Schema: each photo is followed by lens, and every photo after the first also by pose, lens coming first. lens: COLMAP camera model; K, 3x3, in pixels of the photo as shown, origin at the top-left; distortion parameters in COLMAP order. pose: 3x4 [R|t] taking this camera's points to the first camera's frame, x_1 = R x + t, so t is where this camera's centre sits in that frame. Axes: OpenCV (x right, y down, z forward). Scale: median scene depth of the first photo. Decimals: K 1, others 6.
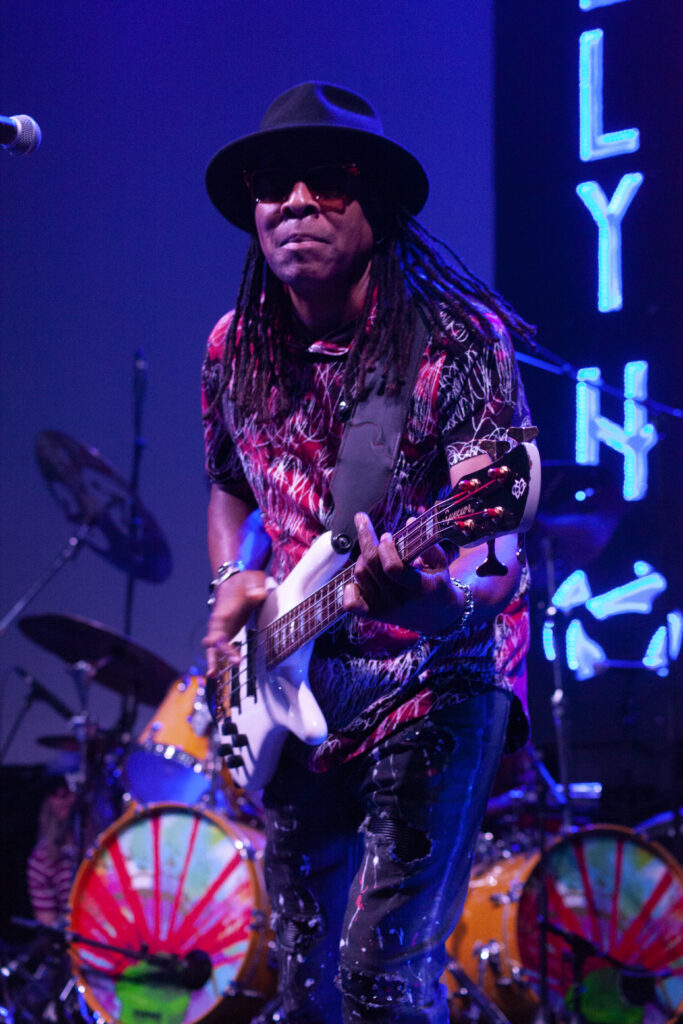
lens RADIAL K [[2329.1, 0, 341.7], [0, 2329.1, 512.0], [0, 0, 1]] dist [0.008234, 0.000000]
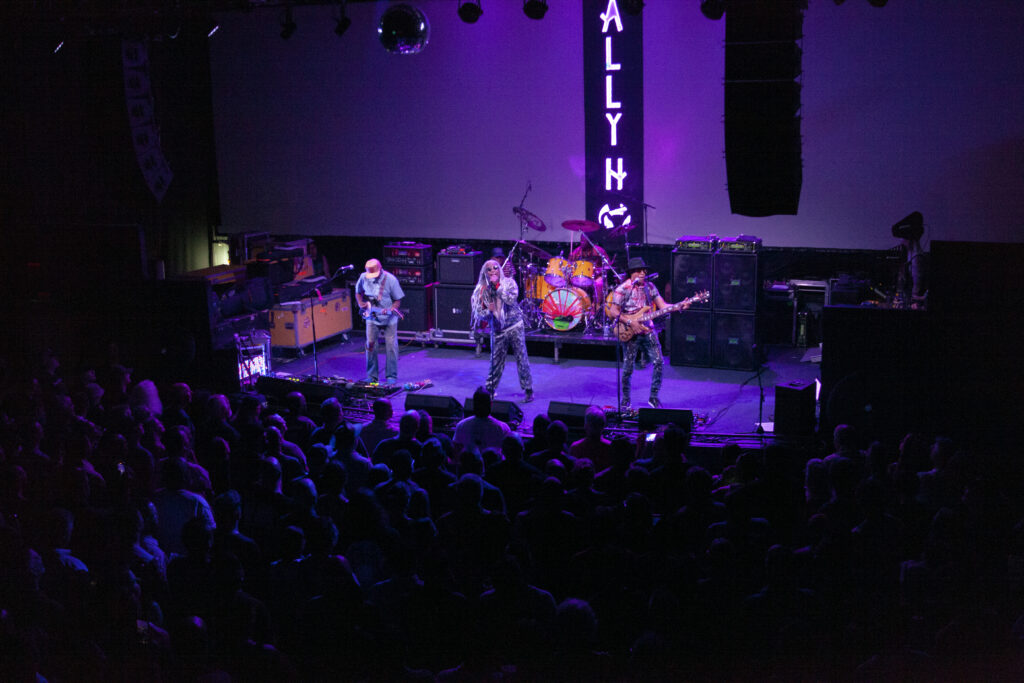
lens RADIAL K [[1038.7, 0, 515.1], [0, 1038.7, 346.2], [0, 0, 1]] dist [-0.094103, 0.000000]
pose [[0.975658, -0.087947, 0.200888, -0.509880], [-0.003049, 0.910532, 0.413428, -0.564990], [-0.219275, -0.403977, 0.888100, -0.884912]]
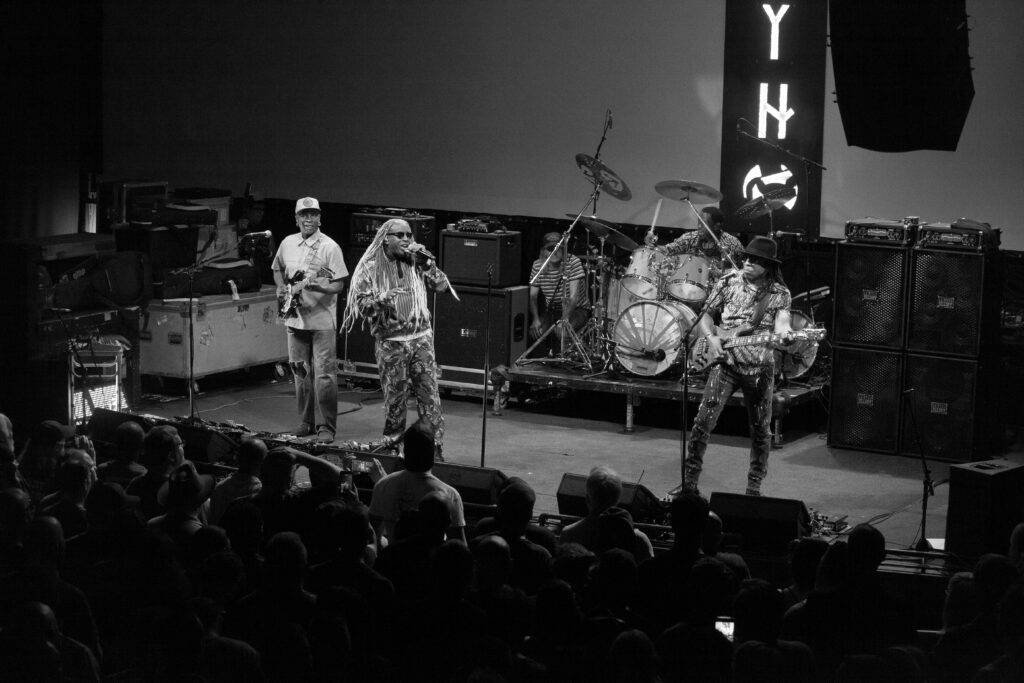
lens RADIAL K [[1971.5, 0, 509.4], [0, 1971.5, 337.2], [0, 0, 1]] dist [-0.212970, 0.000000]
pose [[0.996194, -0.012288, 0.086295, -0.359273], [-0.018515, 0.937590, 0.347249, -0.541771], [-0.085176, -0.347525, 0.933794, -1.056191]]
